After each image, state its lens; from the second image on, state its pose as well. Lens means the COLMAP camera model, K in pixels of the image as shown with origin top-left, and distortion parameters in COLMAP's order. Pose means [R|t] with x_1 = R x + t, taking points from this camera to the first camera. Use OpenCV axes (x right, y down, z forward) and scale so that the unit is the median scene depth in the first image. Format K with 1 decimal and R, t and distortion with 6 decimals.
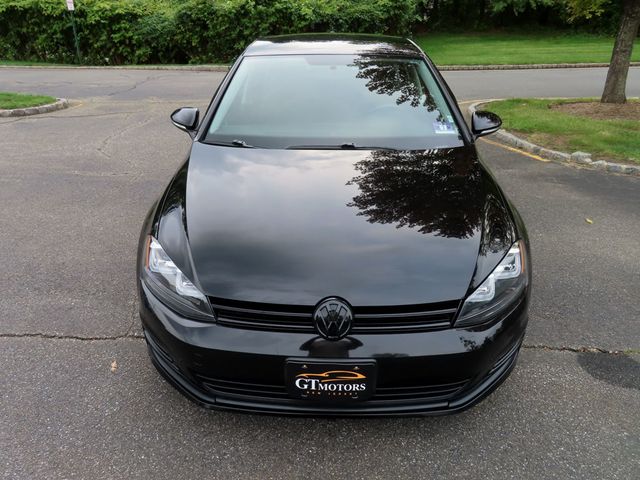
lens RADIAL K [[456.5, 0, 318.8], [0, 456.5, 241.5], [0, 0, 1]] dist [-0.010921, 0.006346]
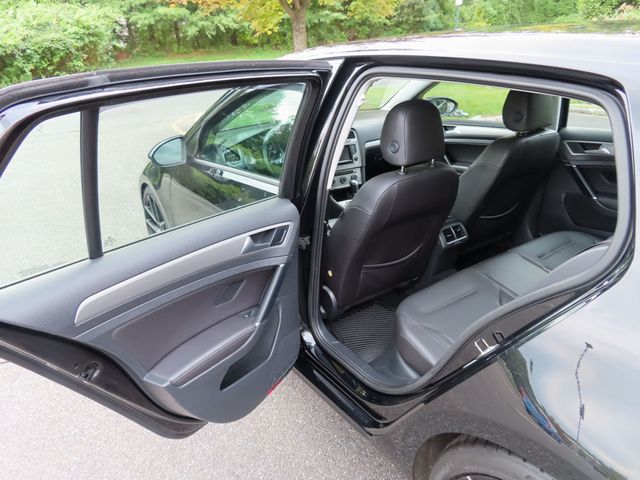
lens RADIAL K [[456.5, 0, 320.0], [0, 456.5, 241.6], [0, 0, 1]] dist [-0.010921, 0.006346]
pose [[0.829751, -0.259350, 0.494217, -0.016000], [0.282482, 0.958837, 0.028902, 0.017659], [-0.481369, 0.115627, 0.868858, -0.023542]]
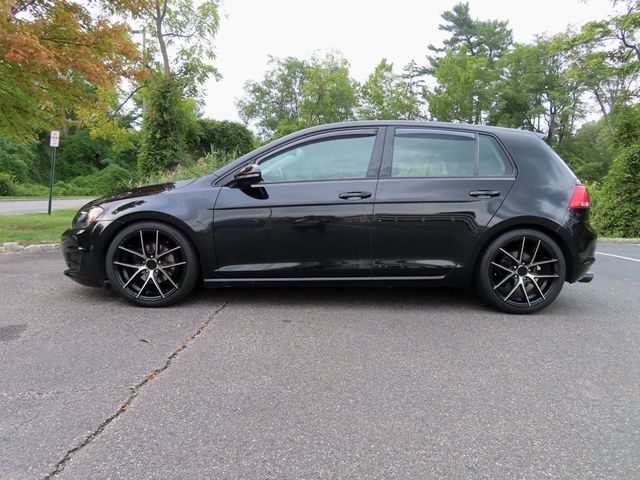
lens RADIAL K [[456.5, 0, 316.9], [0, 456.5, 240.9], [0, 0, 1]] dist [-0.010921, 0.006346]
pose [[0.002072, -0.093978, 0.995572, -0.158333], [0.413665, 0.906480, 0.084707, 0.005273], [-0.910427, 0.411658, 0.040753, 0.078779]]
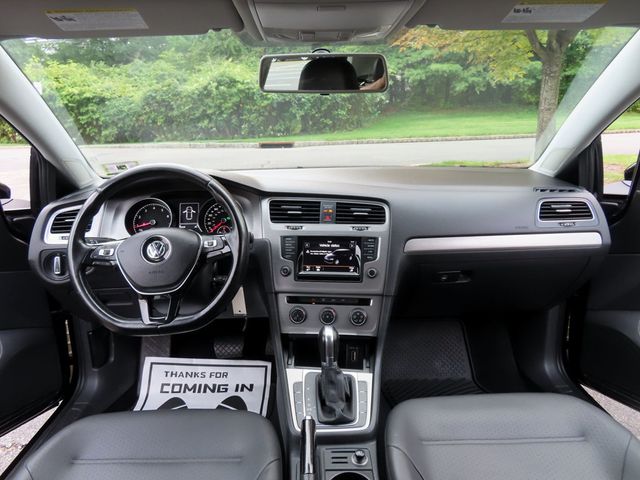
lens RADIAL K [[456.5, 0, 319.3], [0, 456.5, 240.6], [0, 0, 1]] dist [-0.010921, 0.006346]
pose [[0.999697, -0.022172, 0.010675, 0.067234], [0.023659, 0.985314, -0.169106, 0.005321], [-0.006769, 0.169307, 0.985540, 0.036008]]
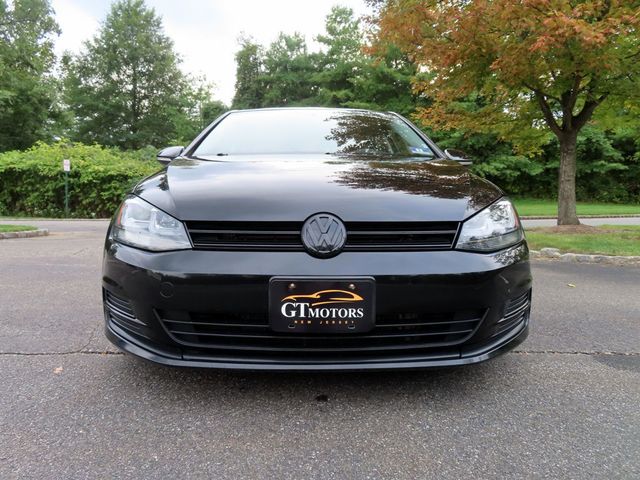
lens RADIAL K [[456.5, 0, 319.4], [0, 456.5, 240.4], [0, 0, 1]] dist [-0.010921, 0.006346]
pose [[0.998455, -0.001751, 0.055535, -0.002418], [0.021486, 0.933913, -0.356854, 0.044459], [-0.051240, 0.357496, 0.932508, 0.014035]]
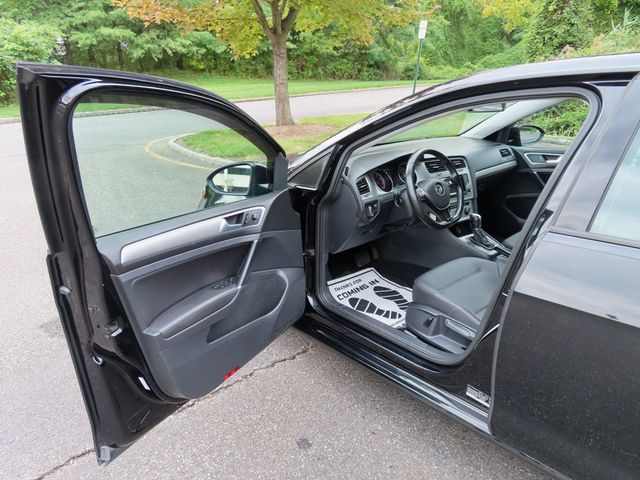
lens RADIAL K [[456.5, 0, 319.3], [0, 456.5, 240.1], [0, 0, 1]] dist [-0.010921, 0.006346]
pose [[0.749600, -0.240168, 0.616781, -0.045240], [0.295841, 0.955157, 0.012381, -0.001671], [-0.592096, 0.173189, 0.787037, 0.021028]]
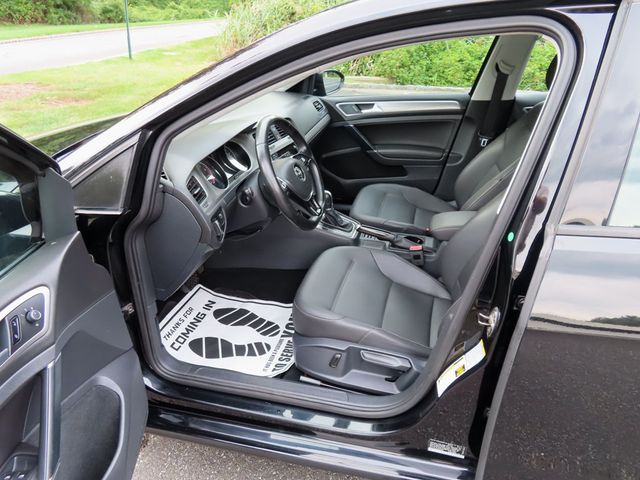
lens RADIAL K [[456.5, 0, 318.5], [0, 456.5, 238.6], [0, 0, 1]] dist [-0.010921, 0.006346]
pose [[0.261476, -0.438863, 0.859668, -0.023807], [0.424043, 0.852329, 0.306140, -0.016709], [-0.867074, 0.284488, 0.408961, 0.057219]]
